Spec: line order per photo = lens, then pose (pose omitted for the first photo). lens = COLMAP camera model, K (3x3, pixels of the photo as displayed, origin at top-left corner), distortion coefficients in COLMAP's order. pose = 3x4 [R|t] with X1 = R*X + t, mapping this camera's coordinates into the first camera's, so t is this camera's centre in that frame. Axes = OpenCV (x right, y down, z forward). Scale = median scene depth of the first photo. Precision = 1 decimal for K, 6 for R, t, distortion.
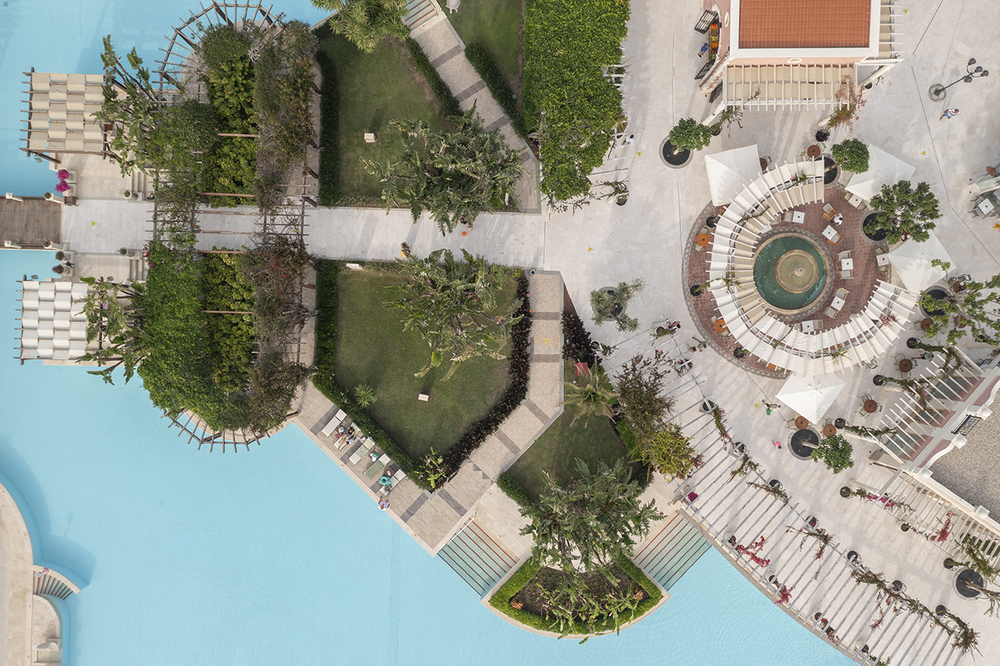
lens RADIAL K [[806.5, 0, 500.9], [0, 806.5, 332.4], [0, 0, 1]] dist [-0.012489, -0.000456]
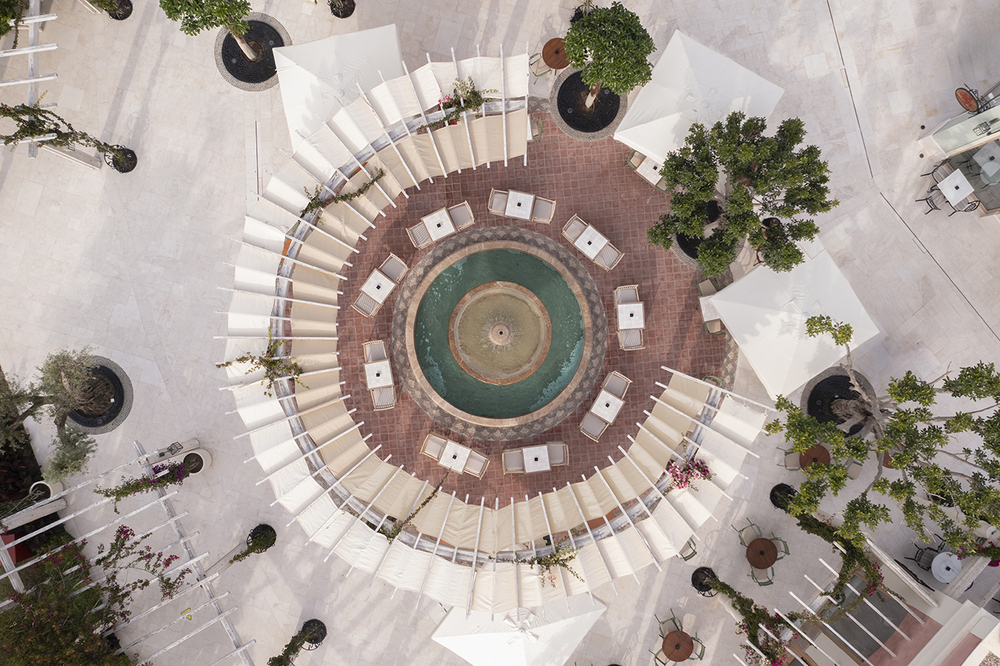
lens RADIAL K [[806.5, 0, 498.8], [0, 806.5, 332.4], [0, 0, 1]] dist [-0.012489, -0.000456]
pose [[0.999830, 0.018405, 0.000484, 0.366978], [-0.018405, 0.999830, 0.000809, -0.076517], [-0.000469, -0.000818, 1.000000, 0.579492]]
